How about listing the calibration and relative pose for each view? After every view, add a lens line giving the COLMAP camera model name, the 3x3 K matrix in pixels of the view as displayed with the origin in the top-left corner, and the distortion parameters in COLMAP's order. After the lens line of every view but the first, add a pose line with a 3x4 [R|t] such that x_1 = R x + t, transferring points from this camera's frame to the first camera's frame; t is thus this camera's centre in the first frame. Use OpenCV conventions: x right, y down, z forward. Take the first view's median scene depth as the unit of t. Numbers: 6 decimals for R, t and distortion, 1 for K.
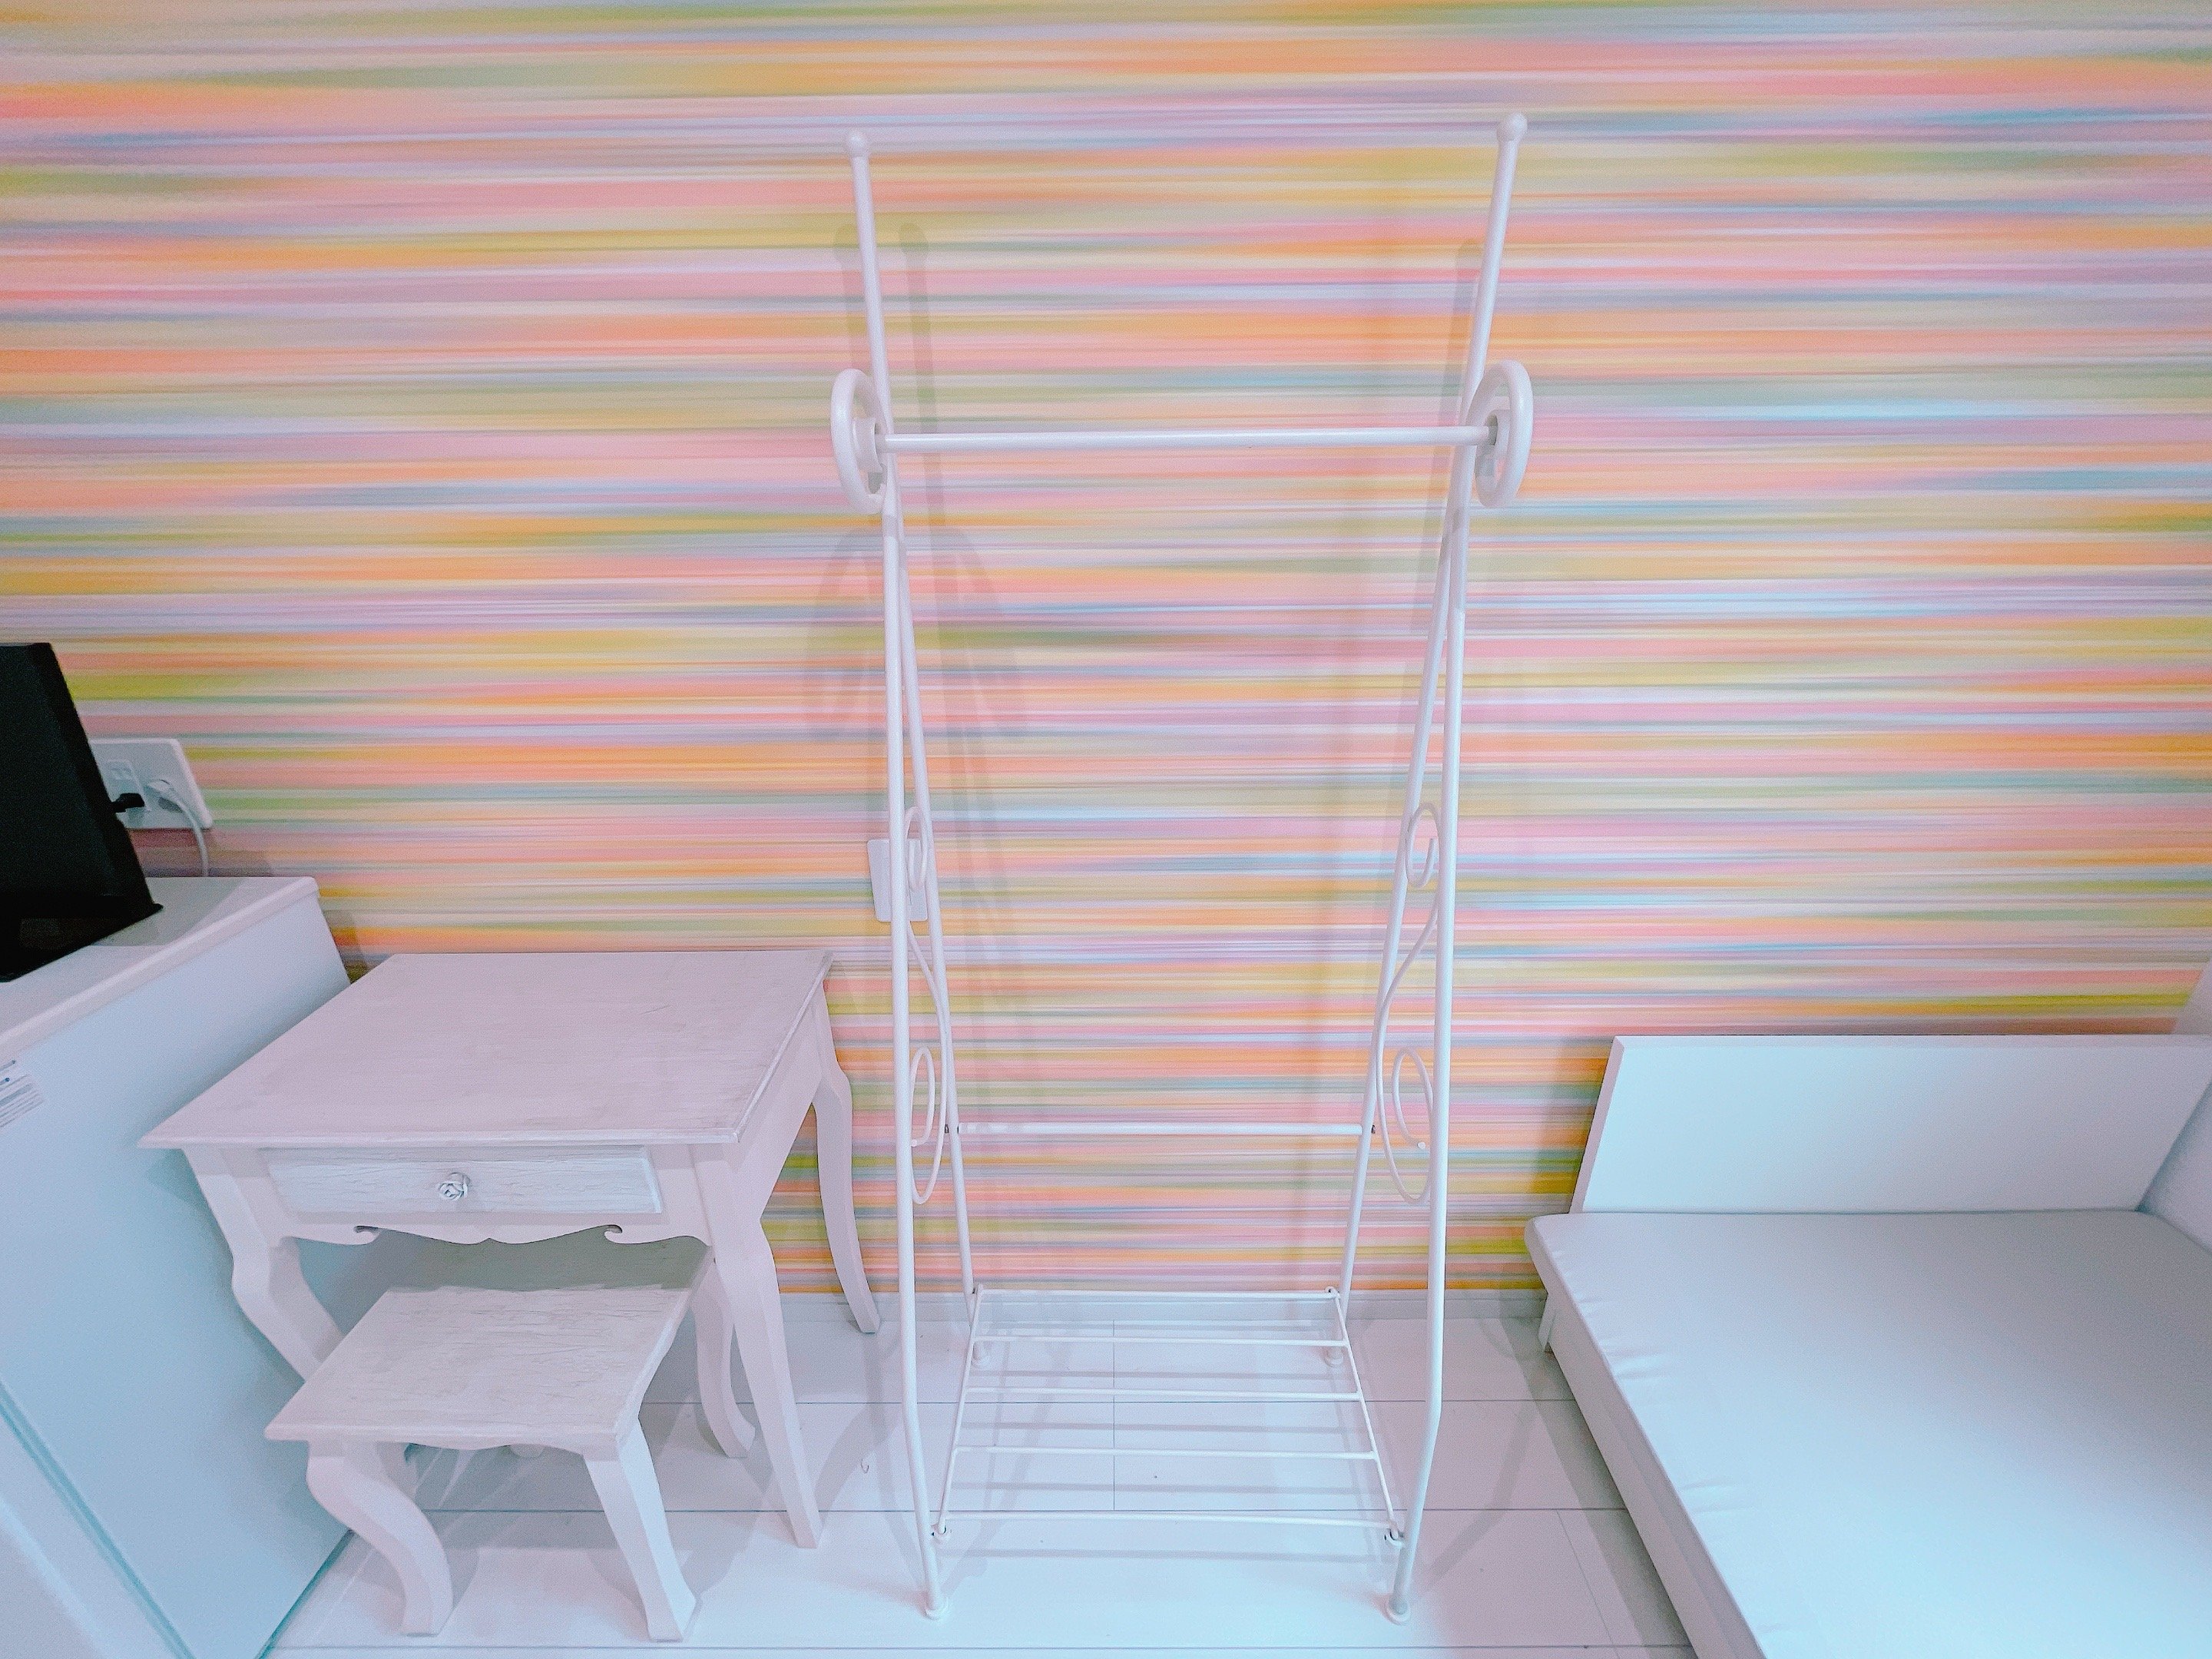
lens RADIAL K [[899.4, 0, 1100.2], [0, 899.4, 822.7], [0, 0, 1]] dist [-0.002767, 0.000027]
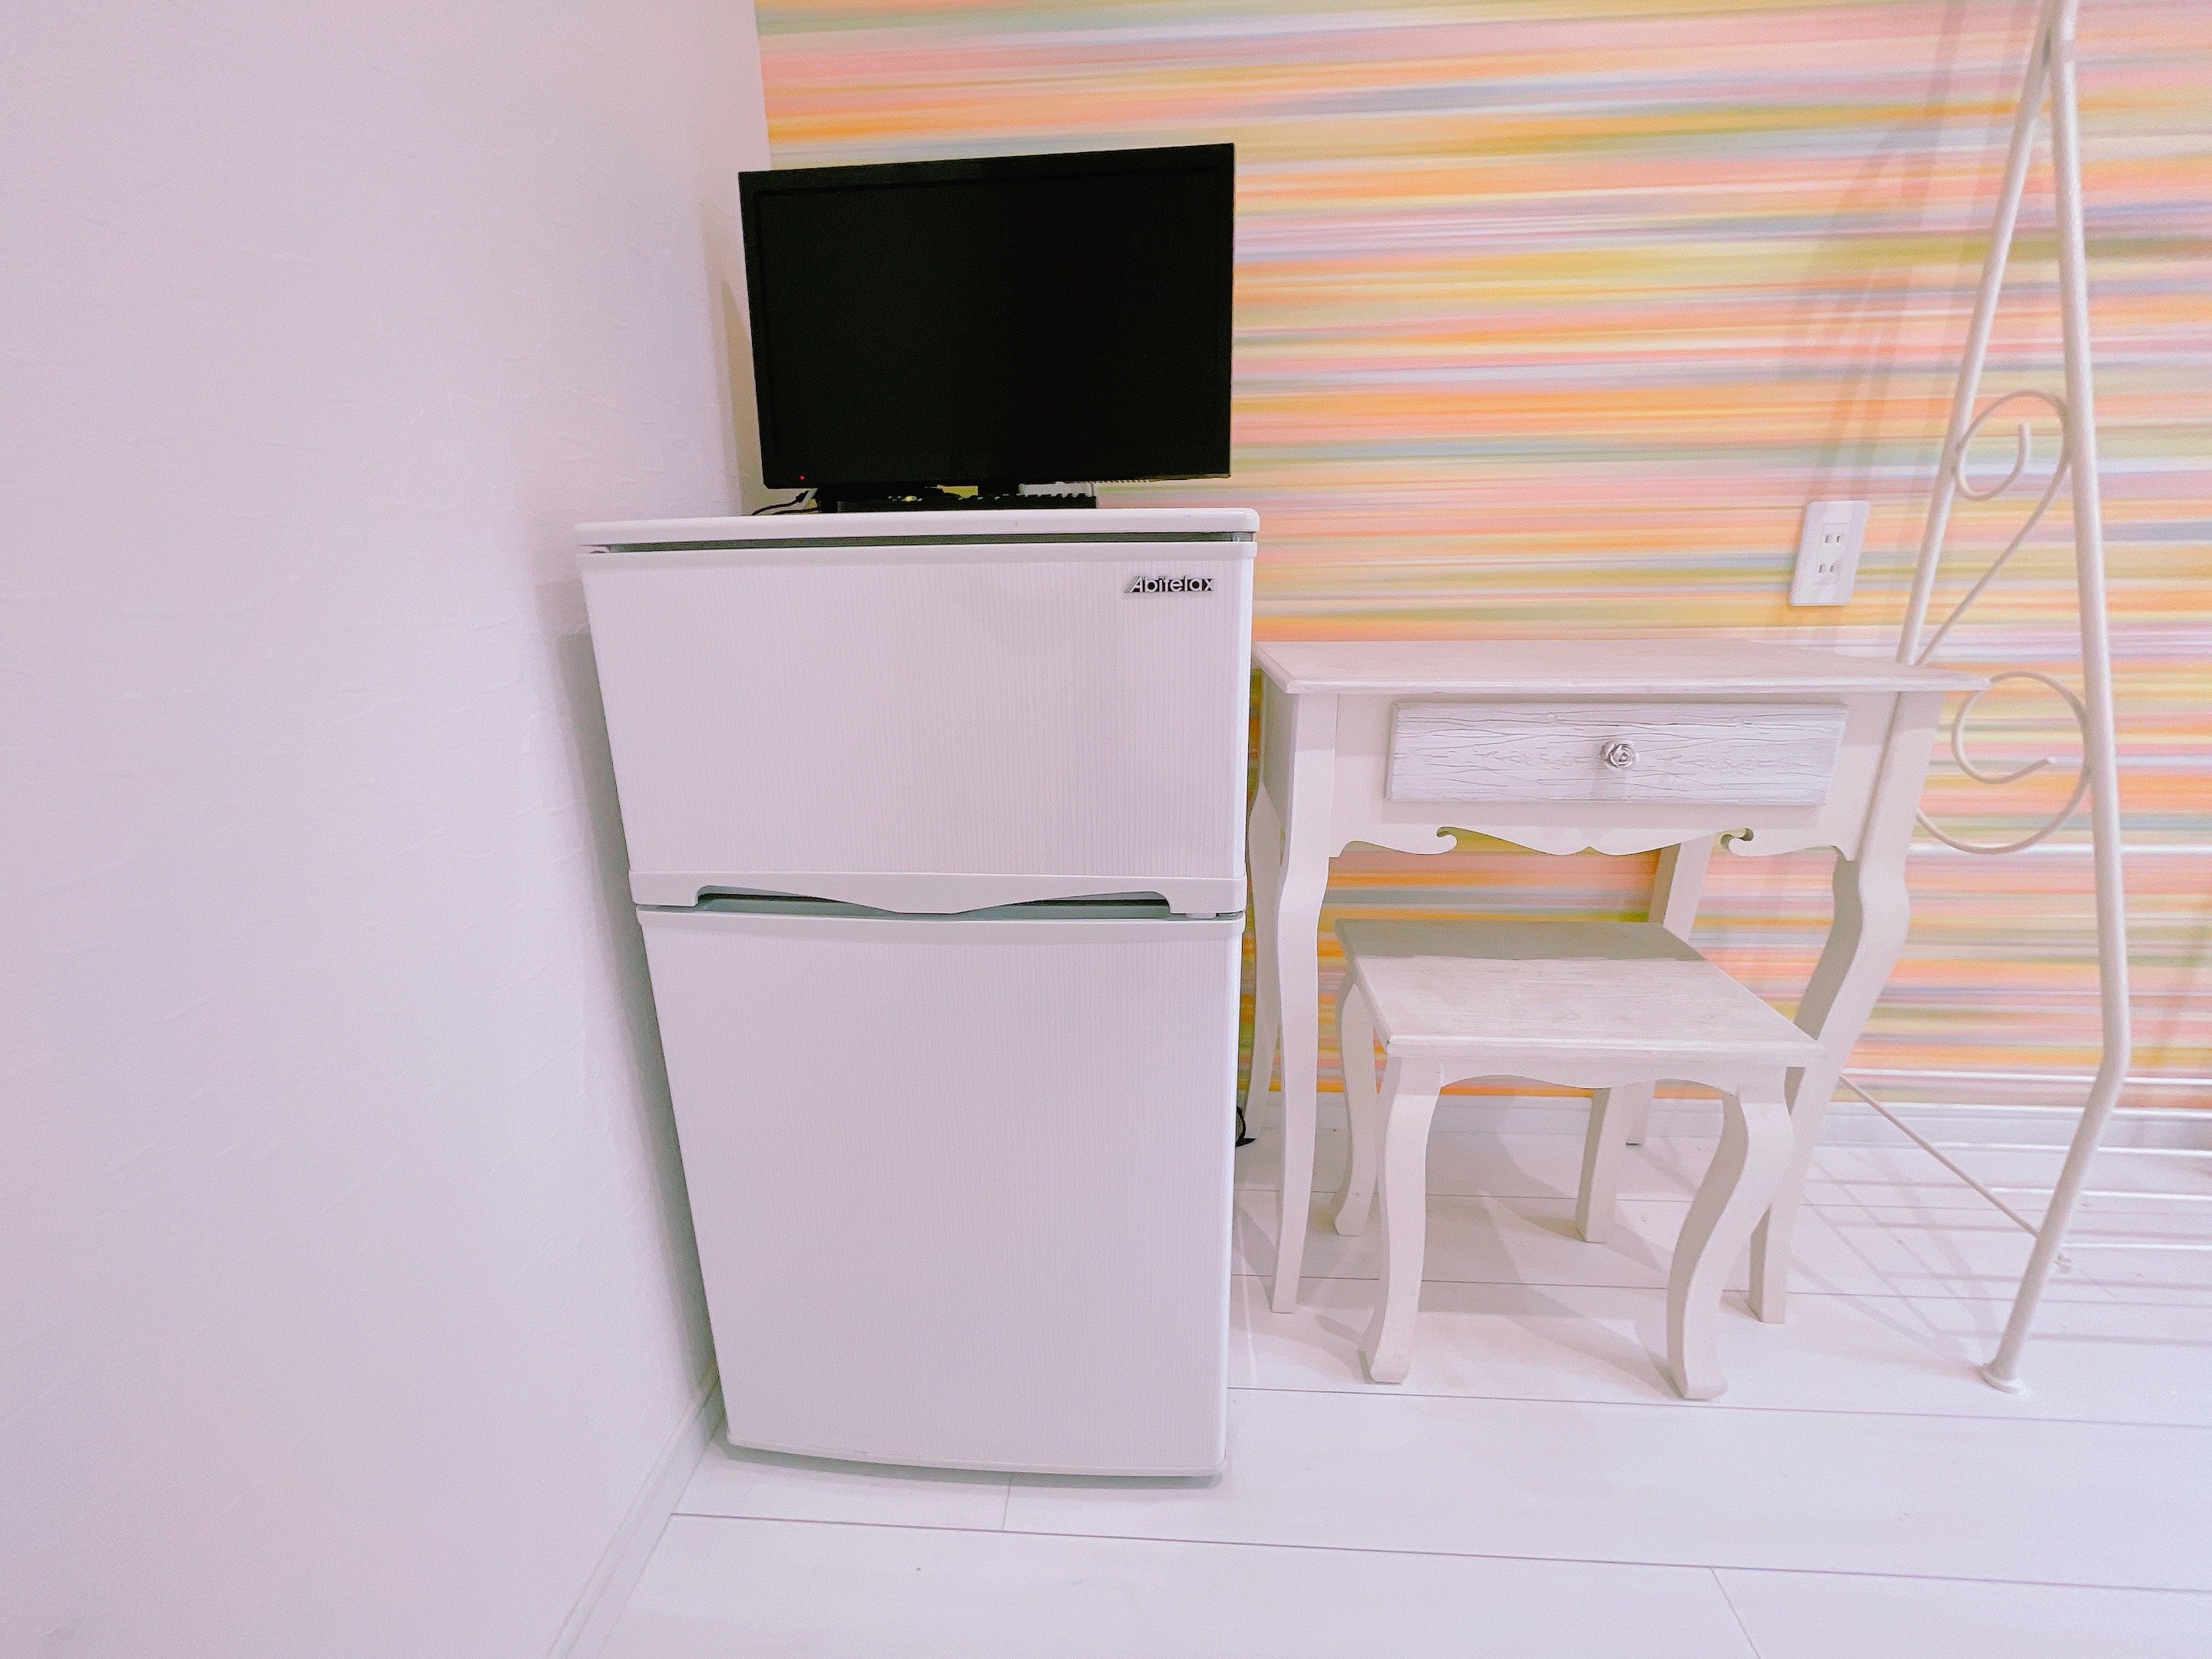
lens RADIAL K [[899.4, 0, 1103.5], [0, 899.4, 824.6], [0, 0, 1]] dist [-0.002767, 0.000027]
pose [[0.998771, 0.012704, -0.047913, -0.977264], [-0.017719, 0.994235, -0.105744, 0.478052], [0.046293, 0.106463, 0.993238, 0.102784]]
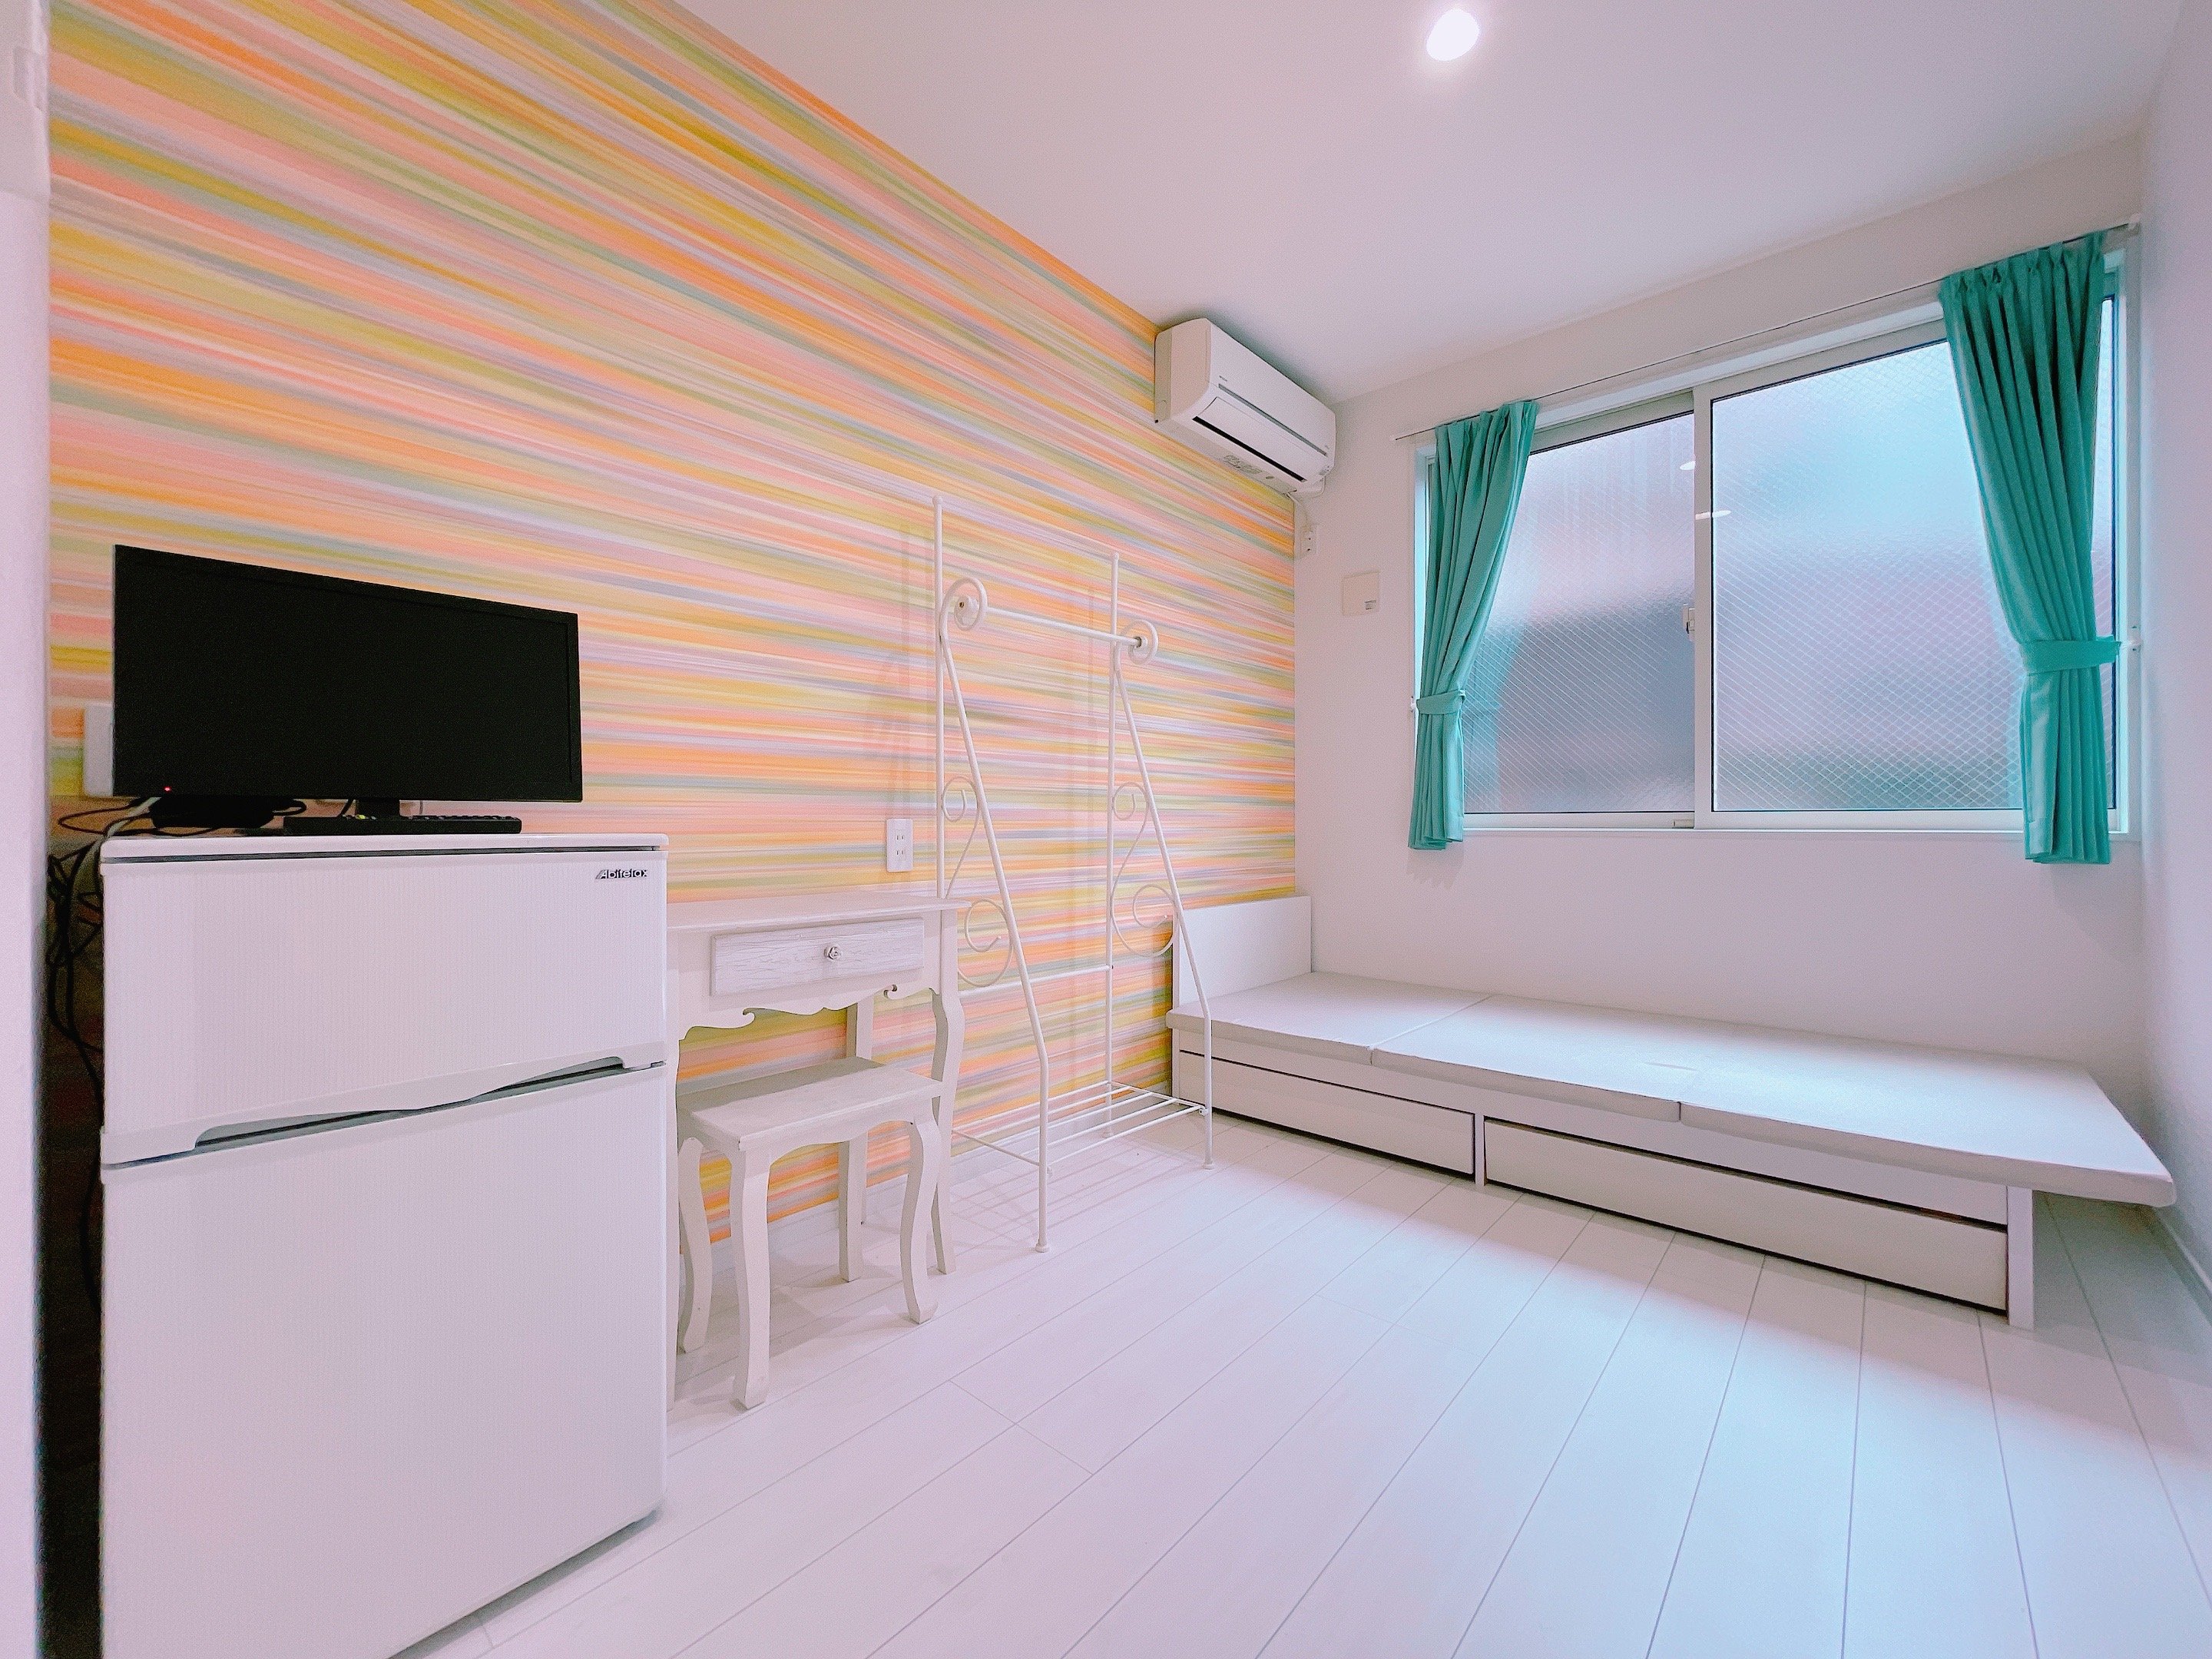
lens RADIAL K [[899.4, 0, 1091.3], [0, 899.4, 817.4], [0, 0, 1]] dist [-0.002767, 0.000027]
pose [[0.667361, 0.016384, 0.744554, -1.357596], [0.279308, 0.921276, -0.270623, 0.628123], [-0.690374, 0.388564, 0.610248, -0.349263]]
